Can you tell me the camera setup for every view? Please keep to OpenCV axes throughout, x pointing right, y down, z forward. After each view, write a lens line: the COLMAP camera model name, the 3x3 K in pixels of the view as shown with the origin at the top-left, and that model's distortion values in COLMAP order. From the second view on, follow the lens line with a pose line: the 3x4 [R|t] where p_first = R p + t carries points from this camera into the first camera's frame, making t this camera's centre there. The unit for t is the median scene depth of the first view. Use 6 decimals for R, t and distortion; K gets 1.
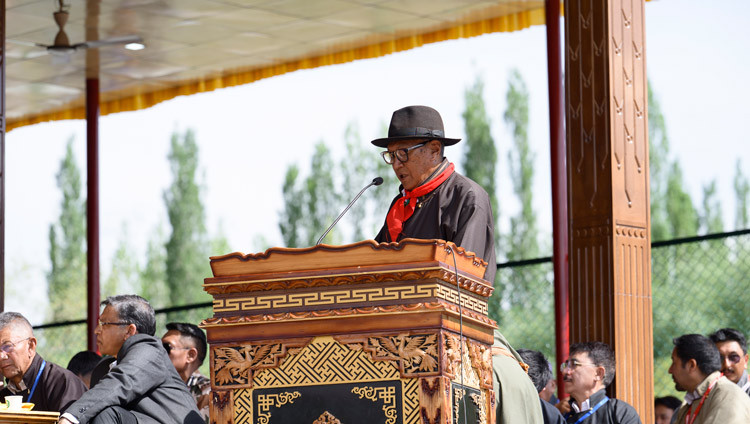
lens RADIAL K [[3347.9, 0, 375.0], [0, 3347.9, 212.0], [0, 0, 1]] dist [0.124296, -0.119455]
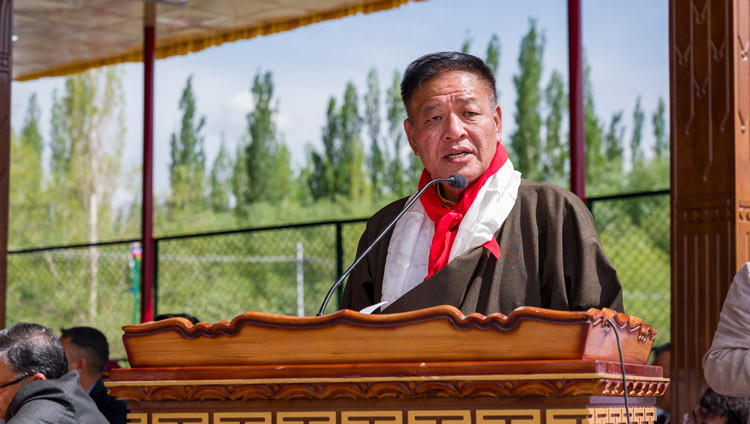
lens RADIAL K [[1832.2, 0, 375.0], [0, 1832.2, 212.0], [0, 0, 1]] dist [-0.020768, 0.382749]
pose [[0.999894, 0.014380, -0.002111, -0.006338], [-0.014255, 0.998622, 0.050512, -0.010291], [0.002834, -0.050476, 0.998721, 0.412975]]
